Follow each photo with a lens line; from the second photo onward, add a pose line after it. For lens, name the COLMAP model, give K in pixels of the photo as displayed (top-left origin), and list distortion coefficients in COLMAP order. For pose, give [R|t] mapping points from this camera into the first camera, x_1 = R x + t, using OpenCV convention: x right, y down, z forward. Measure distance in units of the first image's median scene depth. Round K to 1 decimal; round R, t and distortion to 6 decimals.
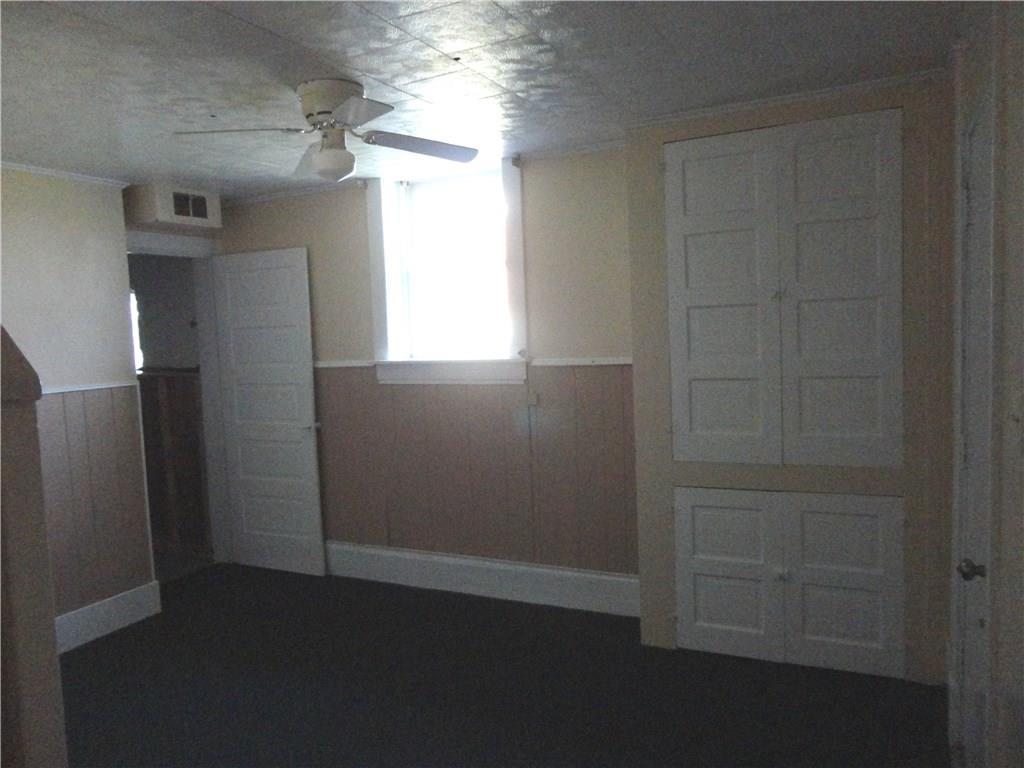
lens RADIAL K [[749.4, 0, 513.4], [0, 749.4, 384.0], [0, 0, 1]] dist [-0.016209, 0.010996]
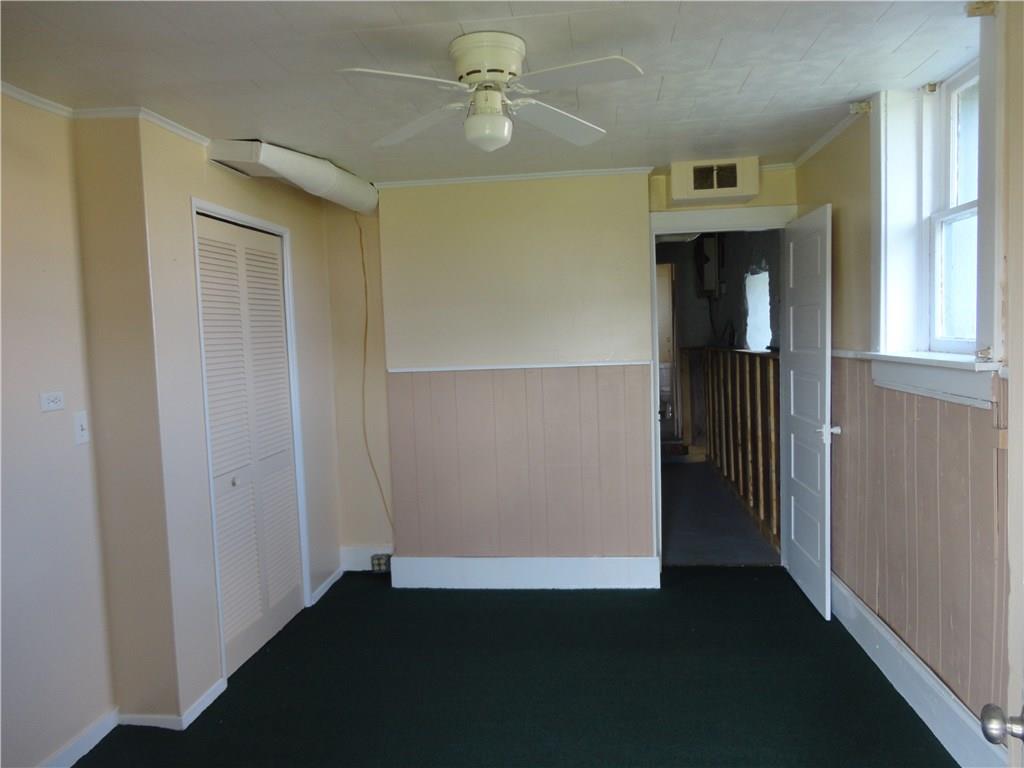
lens RADIAL K [[749.4, 0, 512.9], [0, 749.4, 381.9], [0, 0, 1]] dist [-0.016209, 0.010996]
pose [[0.340125, 0.084006, -0.936621, 0.383807], [-0.058077, 0.995977, 0.068239, -0.032616], [0.938585, 0.031186, 0.343636, 0.453094]]
